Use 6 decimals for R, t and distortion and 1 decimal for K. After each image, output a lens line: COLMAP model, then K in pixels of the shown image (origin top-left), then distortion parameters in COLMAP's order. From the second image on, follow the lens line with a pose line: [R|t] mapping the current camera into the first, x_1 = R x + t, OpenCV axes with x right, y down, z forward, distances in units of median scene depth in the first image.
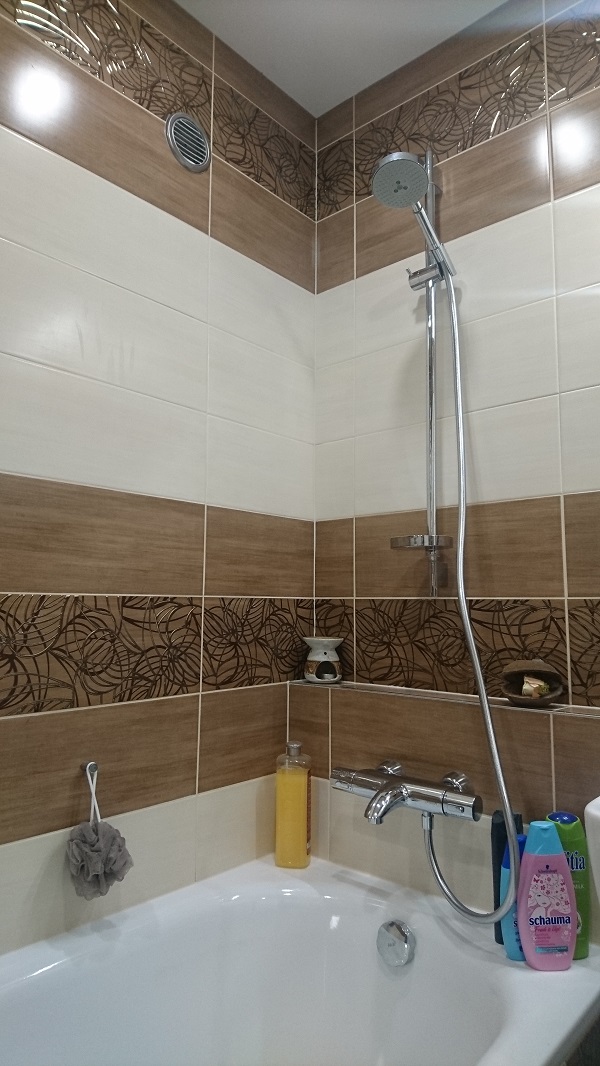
lens RADIAL K [[658.8, 0, 307.6], [0, 658.8, 533.4], [0, 0, 1]] dist [0.124210, -0.186669]
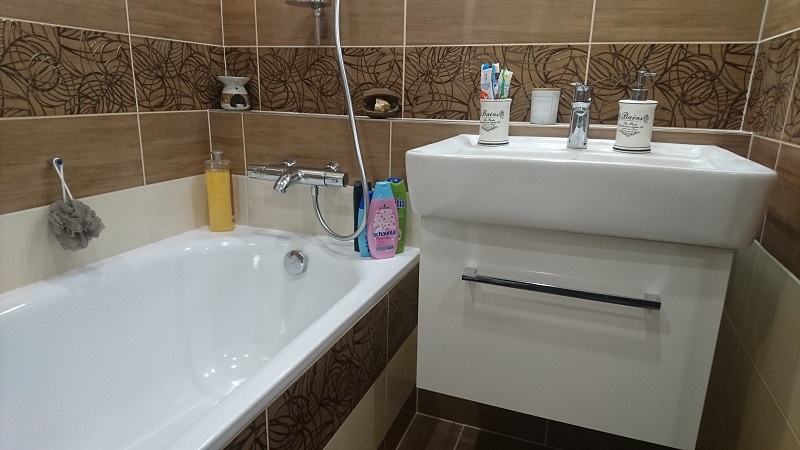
lens RADIAL K [[504.5, 0, 420.0], [0, 504.5, 224.3], [0, 0, 1]] dist [0.032320, -0.046358]
pose [[0.924376, -0.076180, 0.373799, -0.040178], [-0.067307, 0.931918, 0.356369, 0.054510], [-0.375498, -0.354578, 0.856315, -0.136492]]
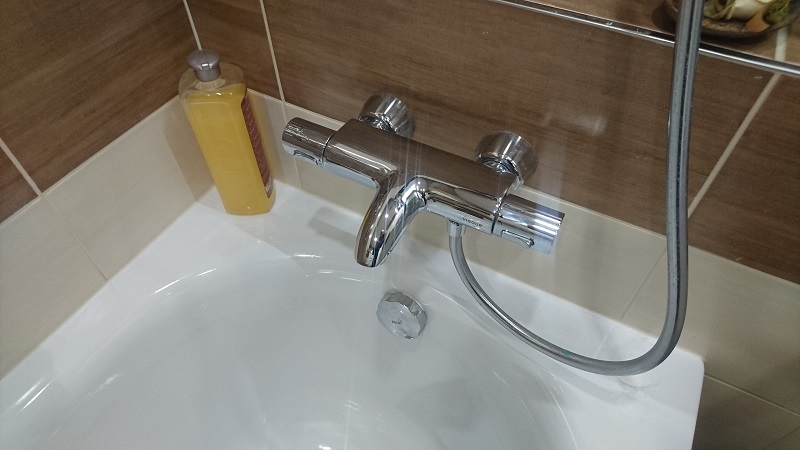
lens RADIAL K [[494.4, 0, 398.7], [0, 494.4, 216.5], [0, 0, 1]] dist [0.124210, -0.186669]
pose [[0.977686, -0.162357, 0.133304, 0.064625], [-0.017300, 0.570187, 0.821333, 0.057897], [-0.209358, -0.805312, 0.554655, 0.705772]]
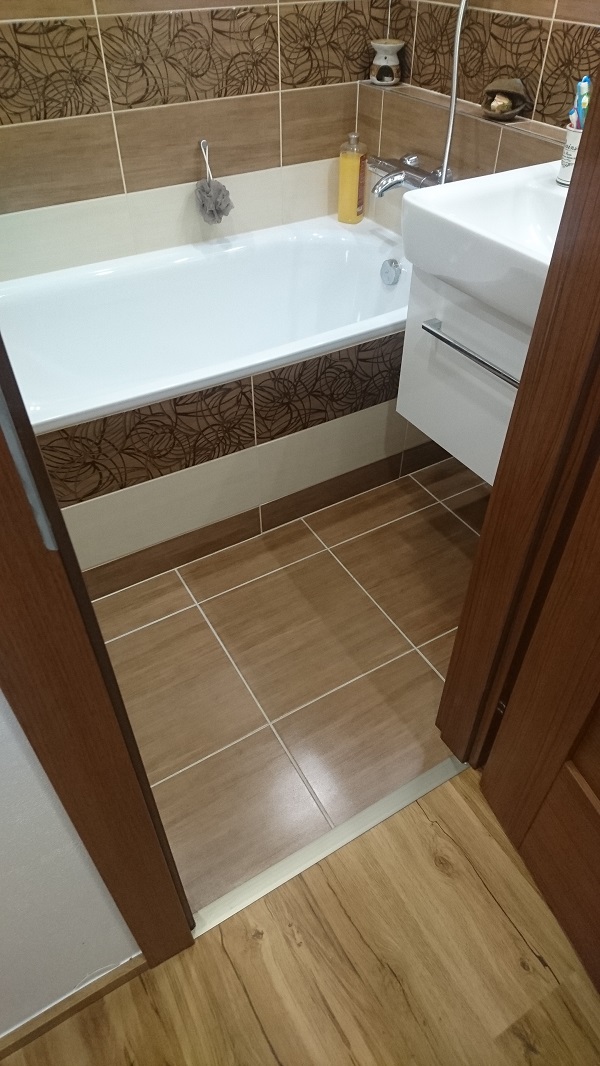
lens RADIAL K [[672.3, 0, 300.8], [0, 672.3, 517.1], [0, 0, 1]] dist [0.032320, -0.046358]
pose [[0.948191, 0.207254, -0.240790, 0.410364], [0.043195, 0.666777, 0.744005, -0.216576], [0.314751, -0.715860, 0.623279, -0.498550]]
